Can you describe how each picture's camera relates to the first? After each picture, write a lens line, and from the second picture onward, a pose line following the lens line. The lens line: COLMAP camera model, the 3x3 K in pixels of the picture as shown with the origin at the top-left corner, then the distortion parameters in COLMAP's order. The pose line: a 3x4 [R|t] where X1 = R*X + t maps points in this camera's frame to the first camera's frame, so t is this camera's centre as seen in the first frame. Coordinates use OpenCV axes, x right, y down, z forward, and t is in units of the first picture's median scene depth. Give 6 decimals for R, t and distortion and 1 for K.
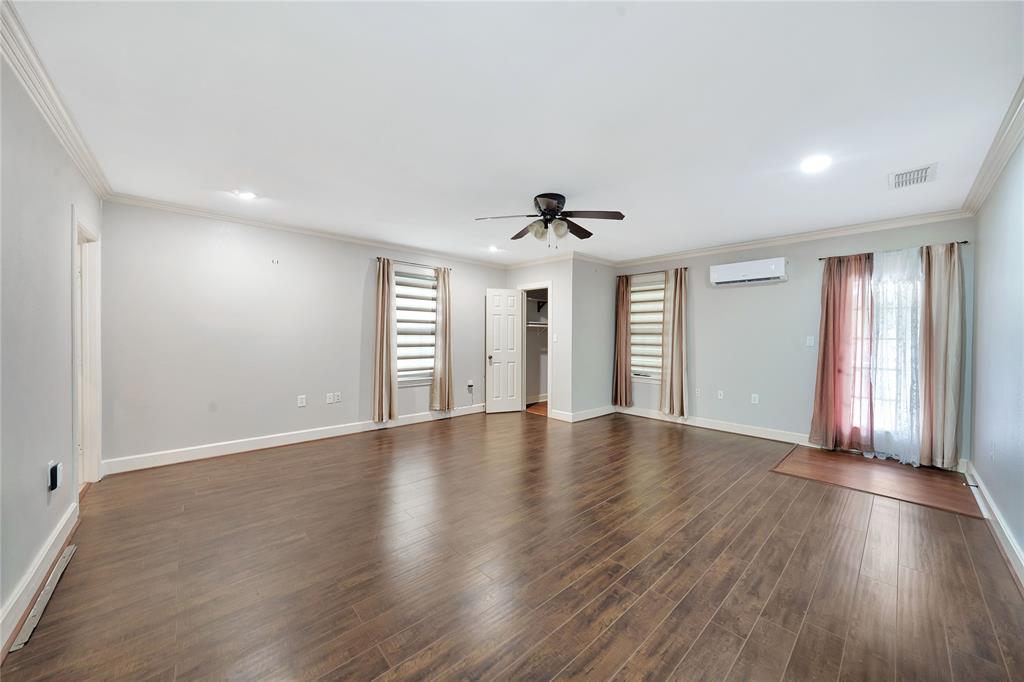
lens RADIAL K [[366.4, 0, 505.6], [0, 366.4, 341.8], [0, 0, 1]] dist [-0.020676, 0.002388]
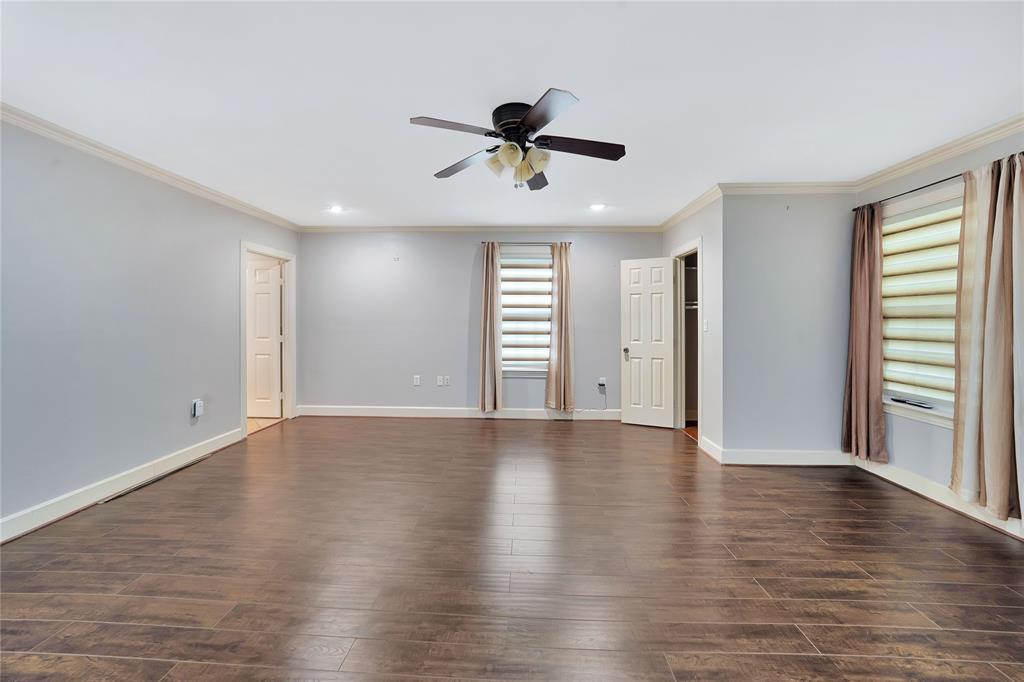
lens RADIAL K [[366.4, 0, 482.2], [0, 366.4, 322.6], [0, 0, 1]] dist [-0.020676, 0.002388]
pose [[0.718022, -0.000310, -0.696020, 0.294113], [-0.011524, 0.999858, -0.012333, -0.002630], [0.695925, 0.016876, 0.717916, 0.264752]]
